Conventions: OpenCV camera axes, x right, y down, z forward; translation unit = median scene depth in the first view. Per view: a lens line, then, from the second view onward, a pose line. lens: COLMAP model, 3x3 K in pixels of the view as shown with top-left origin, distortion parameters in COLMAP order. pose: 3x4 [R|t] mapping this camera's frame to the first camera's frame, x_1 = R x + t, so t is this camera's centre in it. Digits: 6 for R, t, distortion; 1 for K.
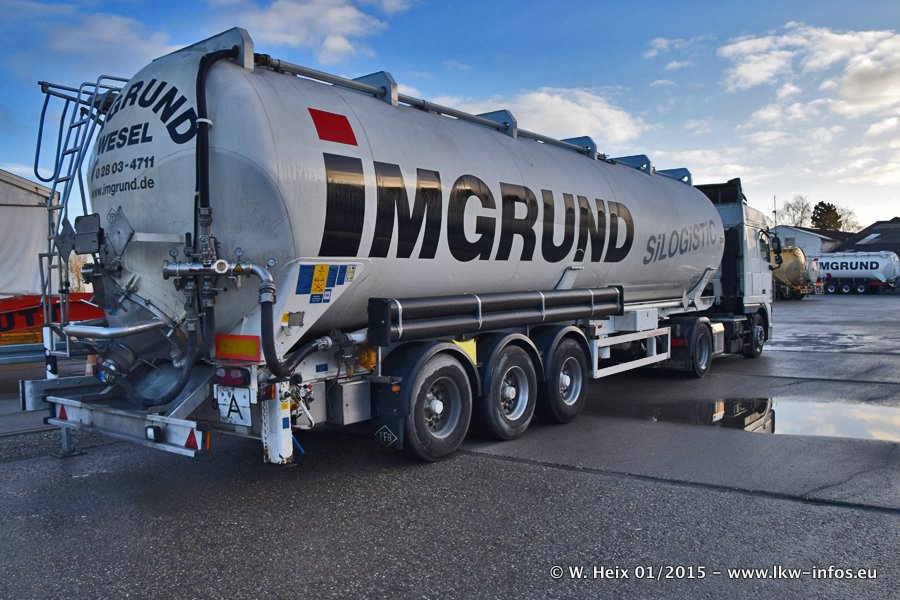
lens RADIAL K [[723.8, 0, 427.4], [0, 723.8, 292.5], [0, 0, 1]] dist [-0.138975, 0.078557]
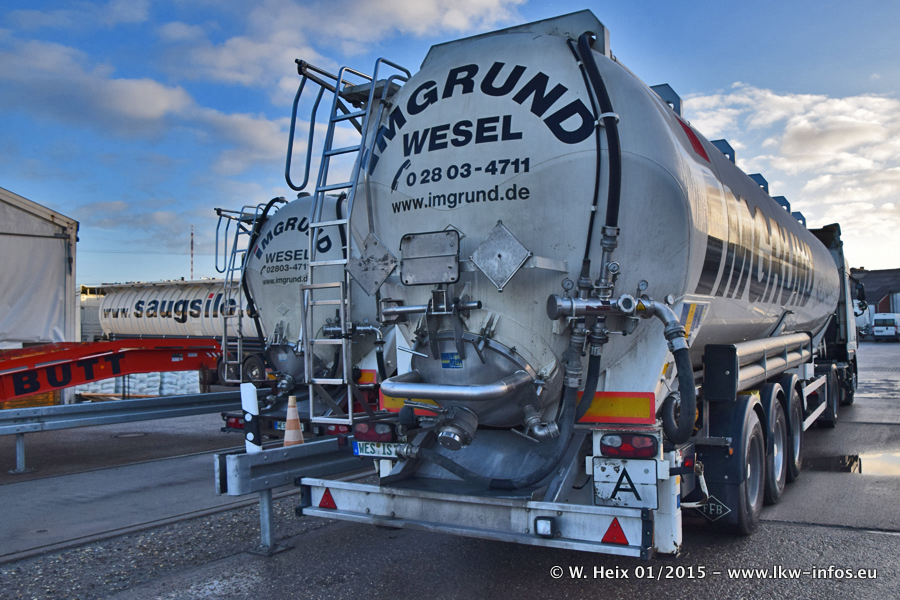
lens RADIAL K [[723.8, 0, 448.0], [0, 723.8, 296.4], [0, 0, 1]] dist [-0.138975, 0.078557]
pose [[0.989993, 0.009099, 0.140826, -0.503440], [-0.000439, 0.998113, -0.061400, 0.003189], [-0.141119, 0.060724, 0.988129, 0.221491]]
